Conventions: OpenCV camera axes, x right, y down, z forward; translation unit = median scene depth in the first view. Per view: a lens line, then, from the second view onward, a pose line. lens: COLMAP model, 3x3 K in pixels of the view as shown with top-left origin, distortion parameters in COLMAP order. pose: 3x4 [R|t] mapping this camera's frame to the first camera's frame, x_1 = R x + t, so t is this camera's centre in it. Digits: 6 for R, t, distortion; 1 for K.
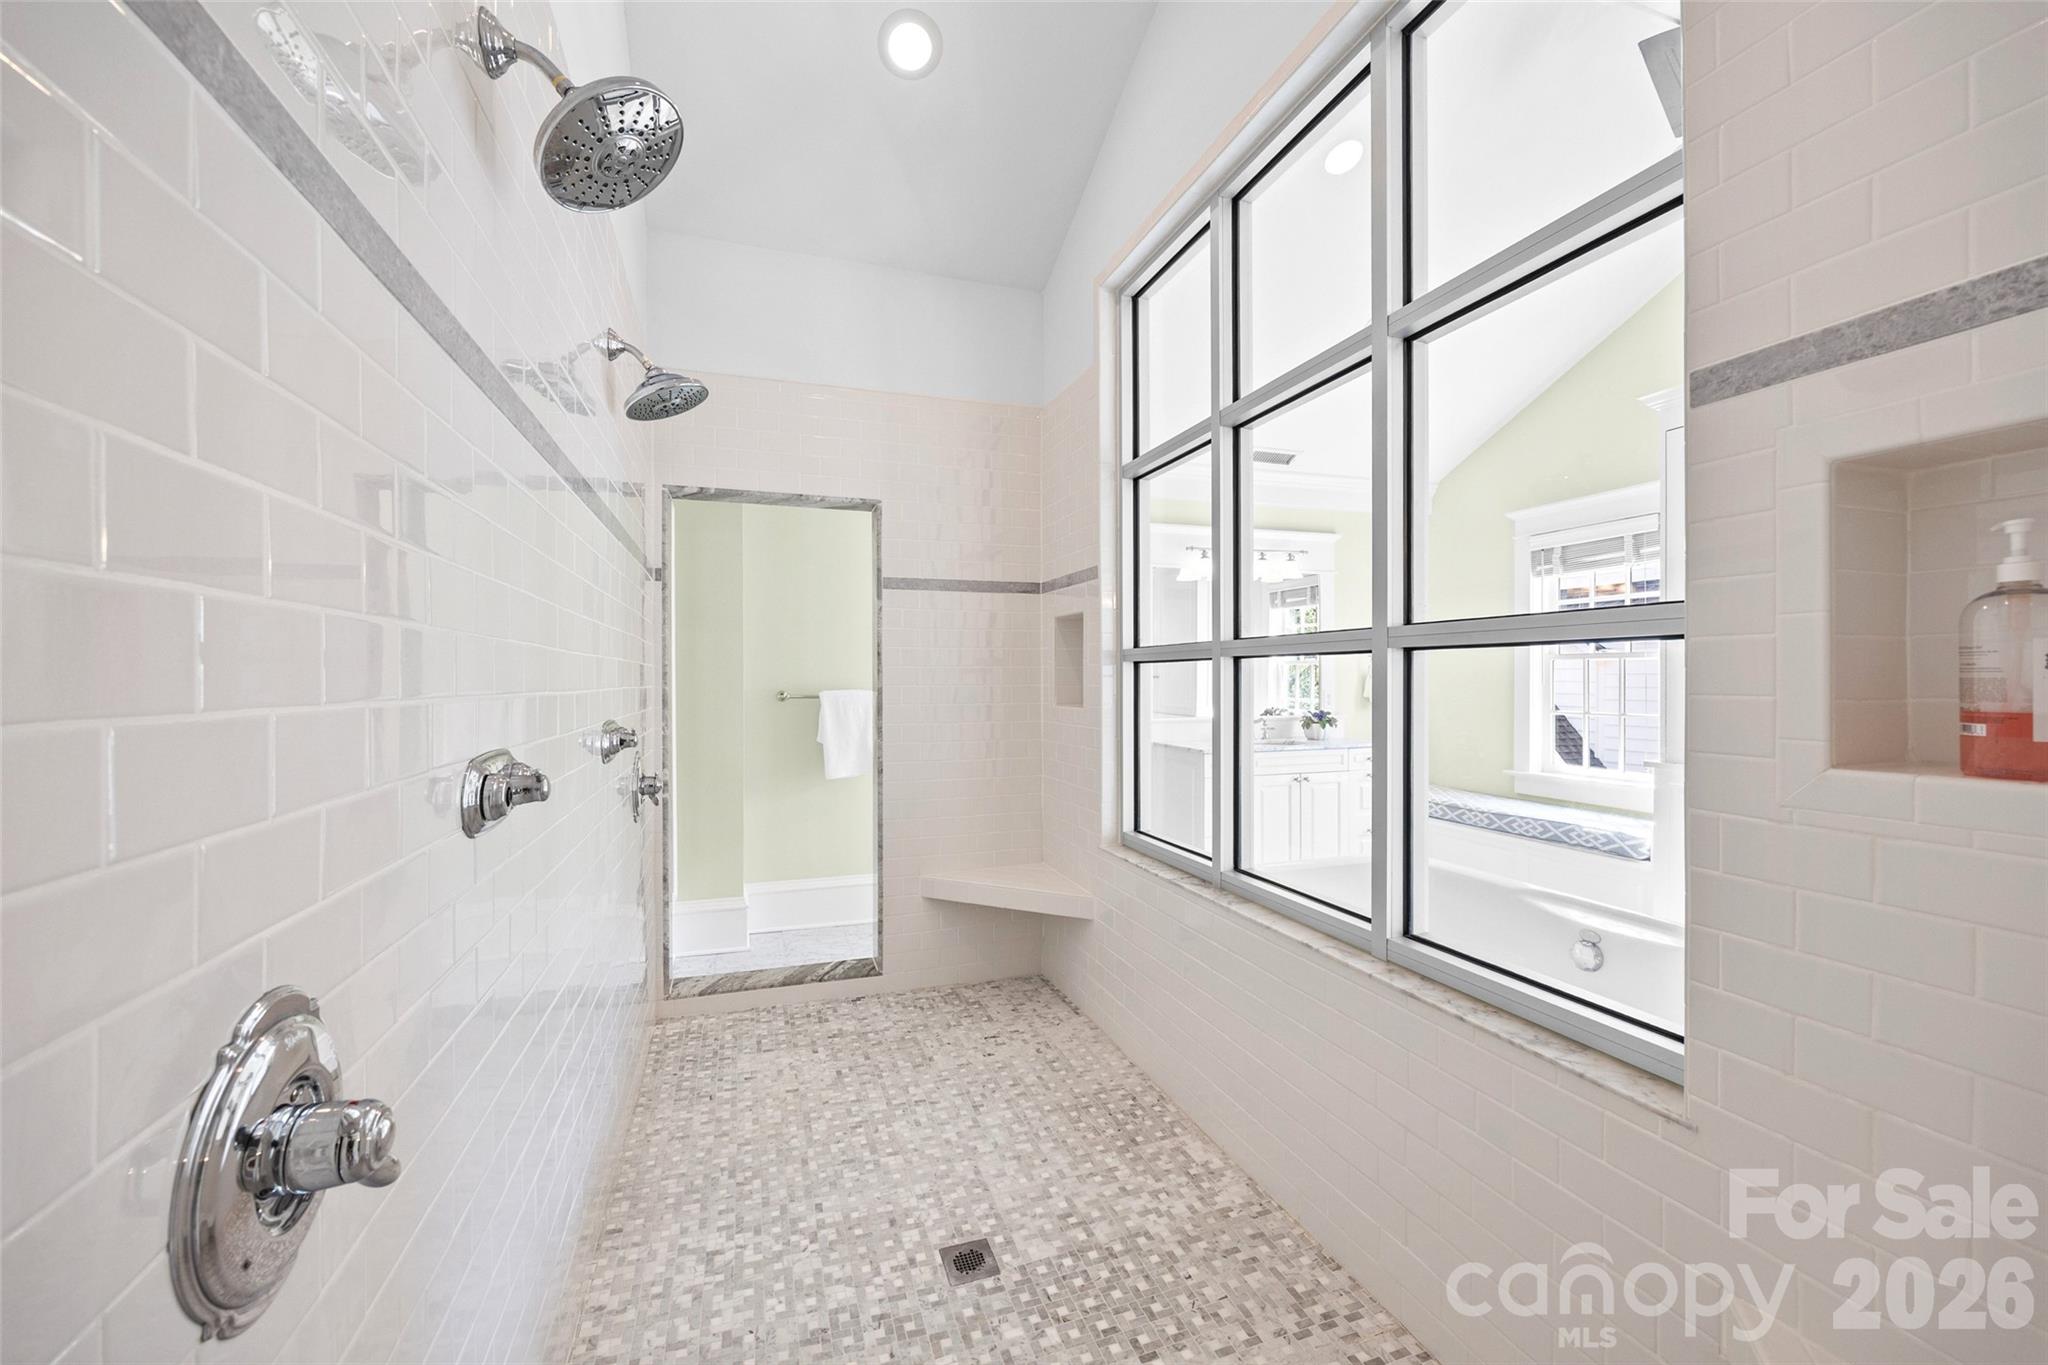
lens RADIAL K [[819.1, 0, 1021.6], [0, 819.1, 683.0], [0, 0, 1]] dist [0.000046, 0.000020]
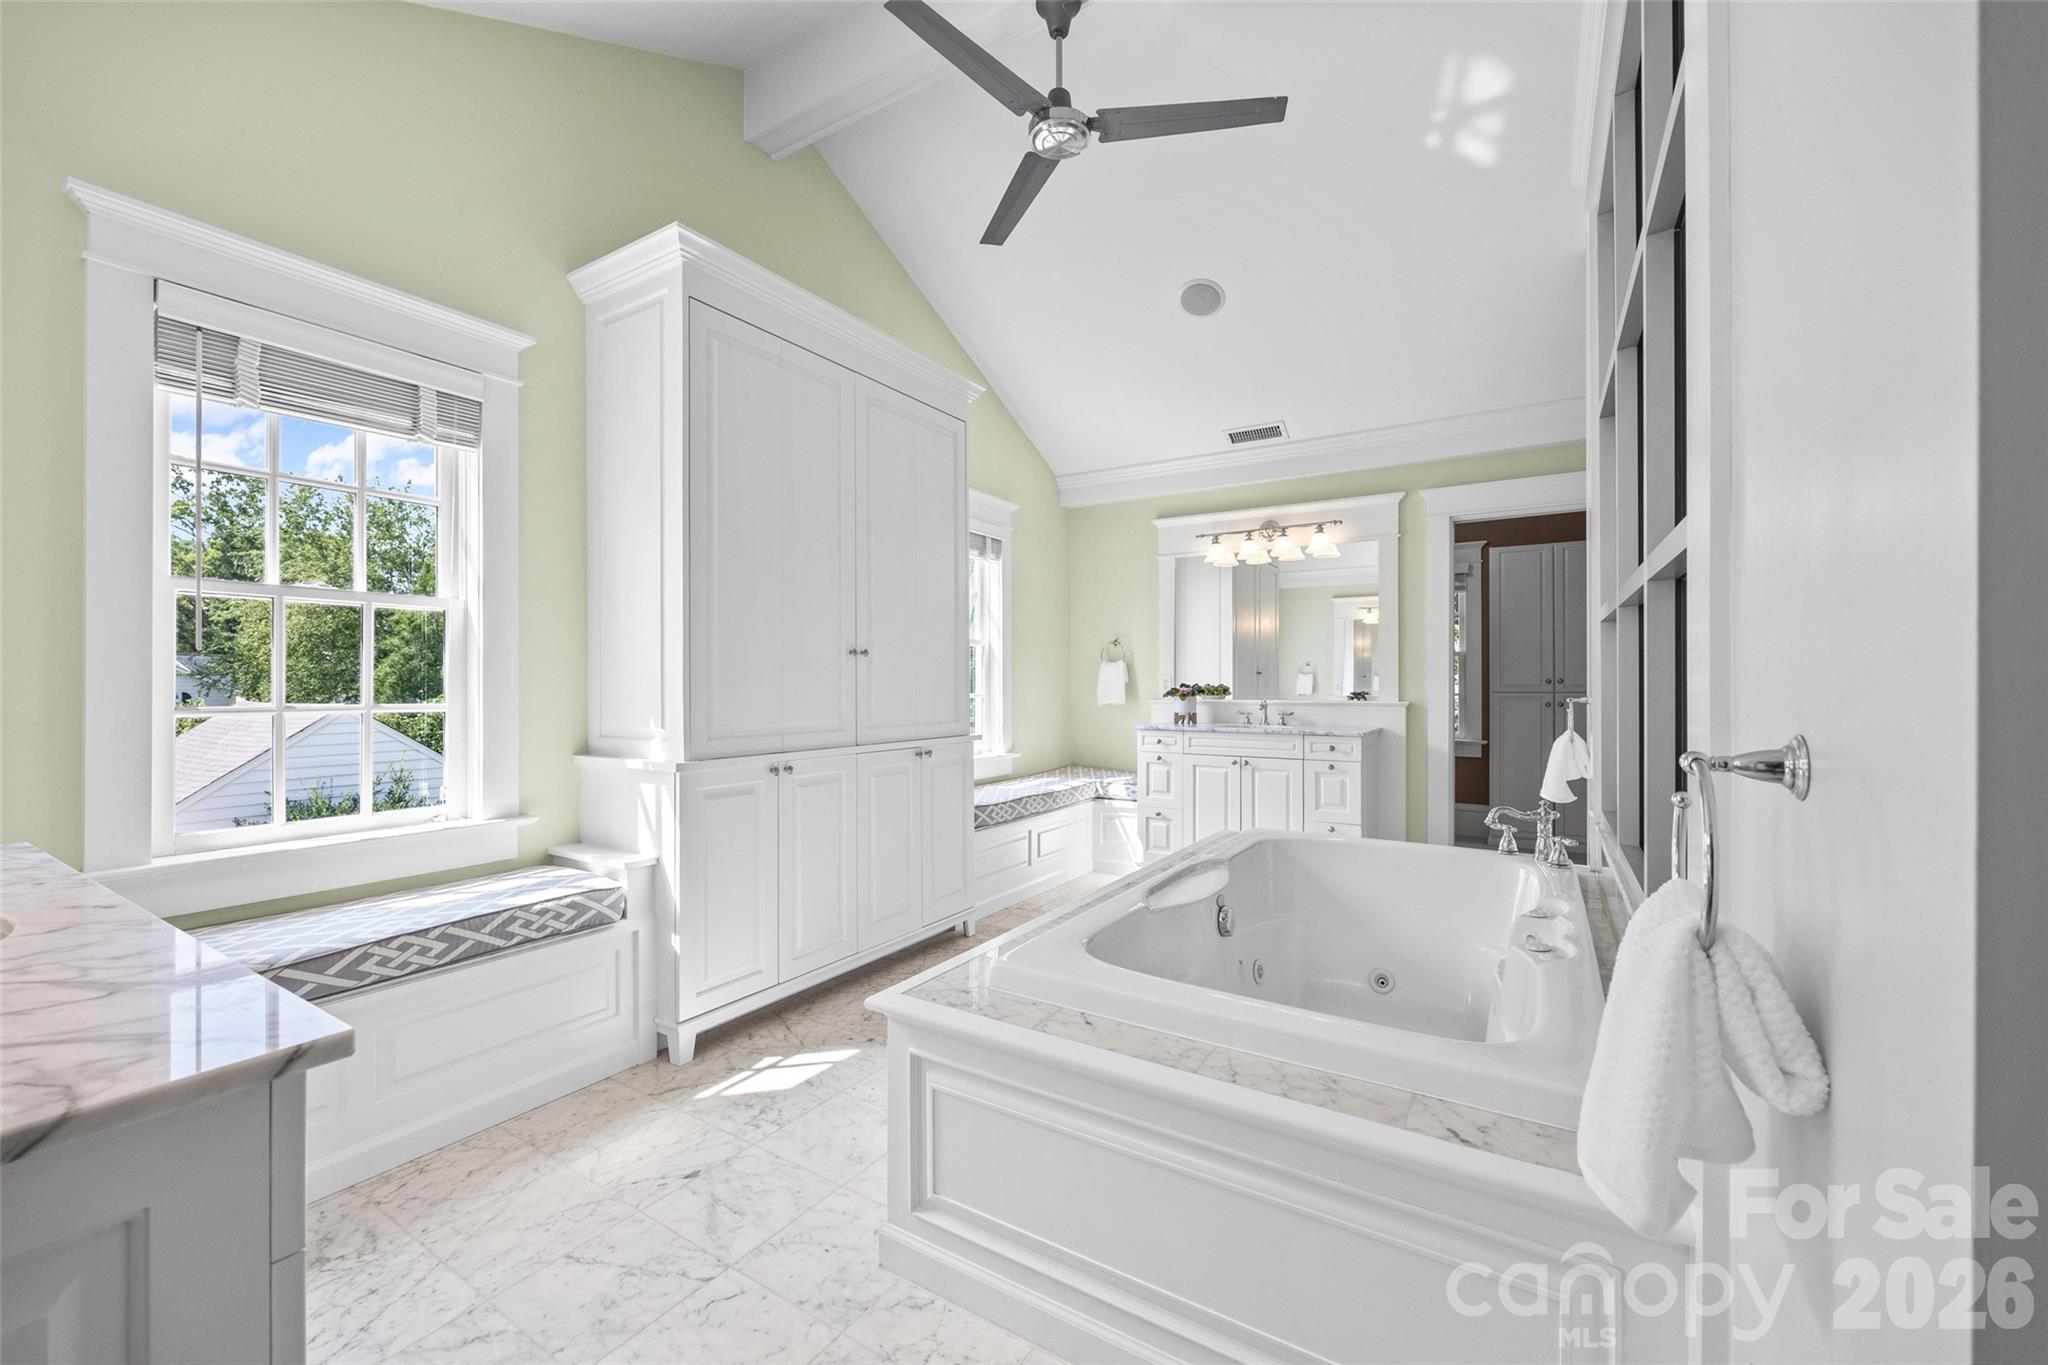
lens RADIAL K [[819.1, 0, 1012.1], [0, 819.1, 685.3], [0, 0, 1]] dist [0.000046, 0.000020]
pose [[-0.628017, 0.001253, 0.778198, 0.041176], [0.005973, 0.999977, 0.003210, 0.023068], [-0.778176, 0.006664, -0.628010, 0.957110]]
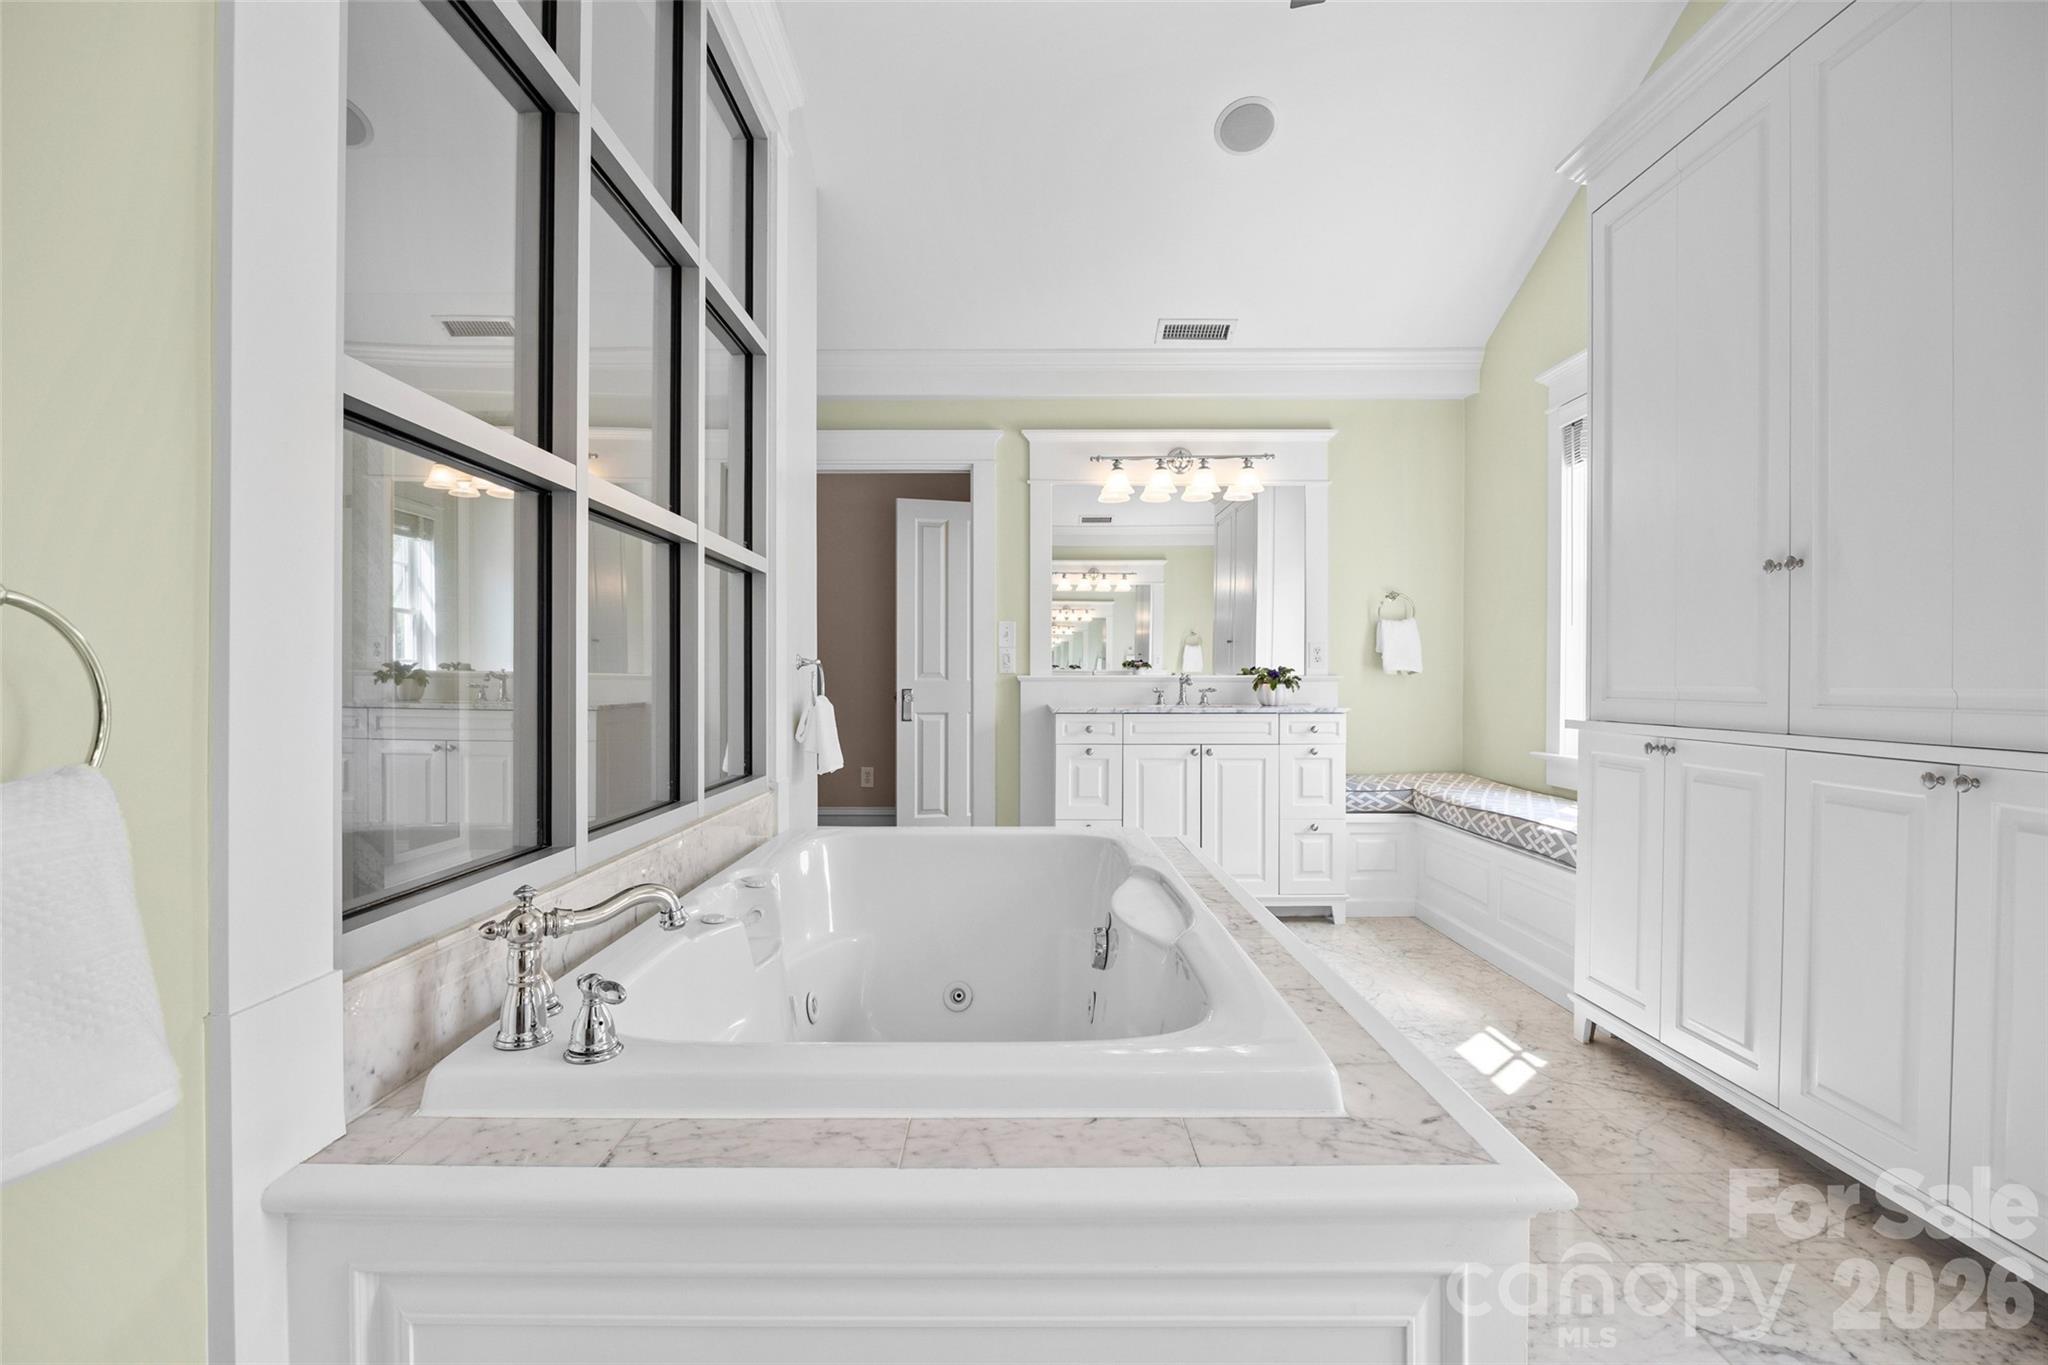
lens RADIAL K [[1005.3, 0, 1022.4], [0, 1005.3, 679.9], [0, 0, 1]] dist [0.000320, 0.000057]
pose [[0.950683, 0.005417, -0.310118, 0.470349], [-0.006044, 0.999981, -0.001059, 0.052695], [0.310106, 0.002881, 0.950698, 0.069266]]
